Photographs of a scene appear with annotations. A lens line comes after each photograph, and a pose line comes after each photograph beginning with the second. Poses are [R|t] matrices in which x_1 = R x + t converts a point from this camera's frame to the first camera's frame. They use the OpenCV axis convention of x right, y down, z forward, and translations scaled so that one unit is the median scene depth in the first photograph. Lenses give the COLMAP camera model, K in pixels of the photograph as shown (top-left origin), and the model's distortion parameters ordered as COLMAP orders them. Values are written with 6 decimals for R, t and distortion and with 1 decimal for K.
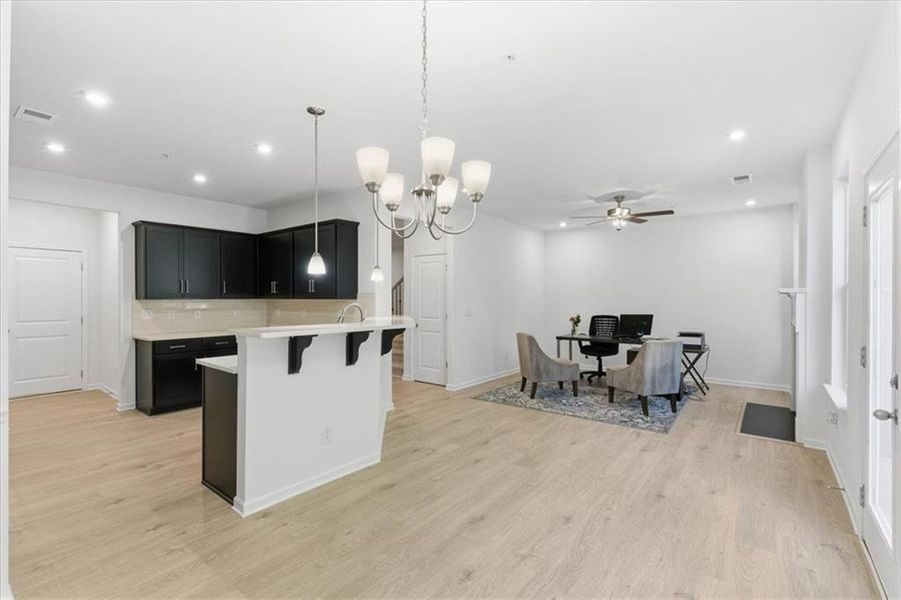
lens RADIAL K [[405.2, 0, 452.8], [0, 405.2, 298.7], [0, 0, 1]] dist [0.000986, 0.000312]
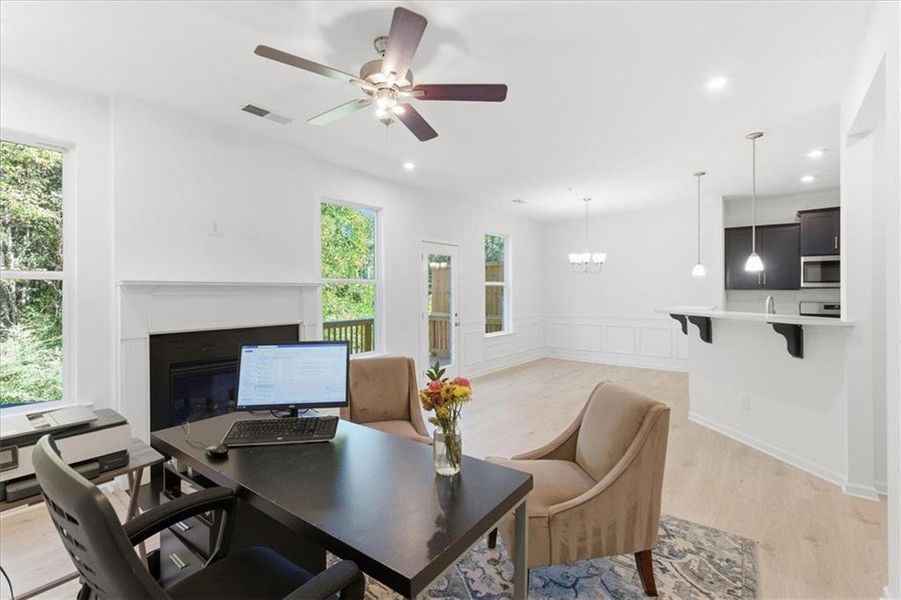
lens RADIAL K [[405.2, 0, 452.8], [0, 405.2, 298.7], [0, 0, 1]] dist [0.000986, 0.000312]
pose [[-0.999997, 0.002008, -0.001042, 0.376763], [0.001985, 0.999777, 0.021021, -0.002857], [0.001084, 0.021019, -0.999778, 1.531230]]
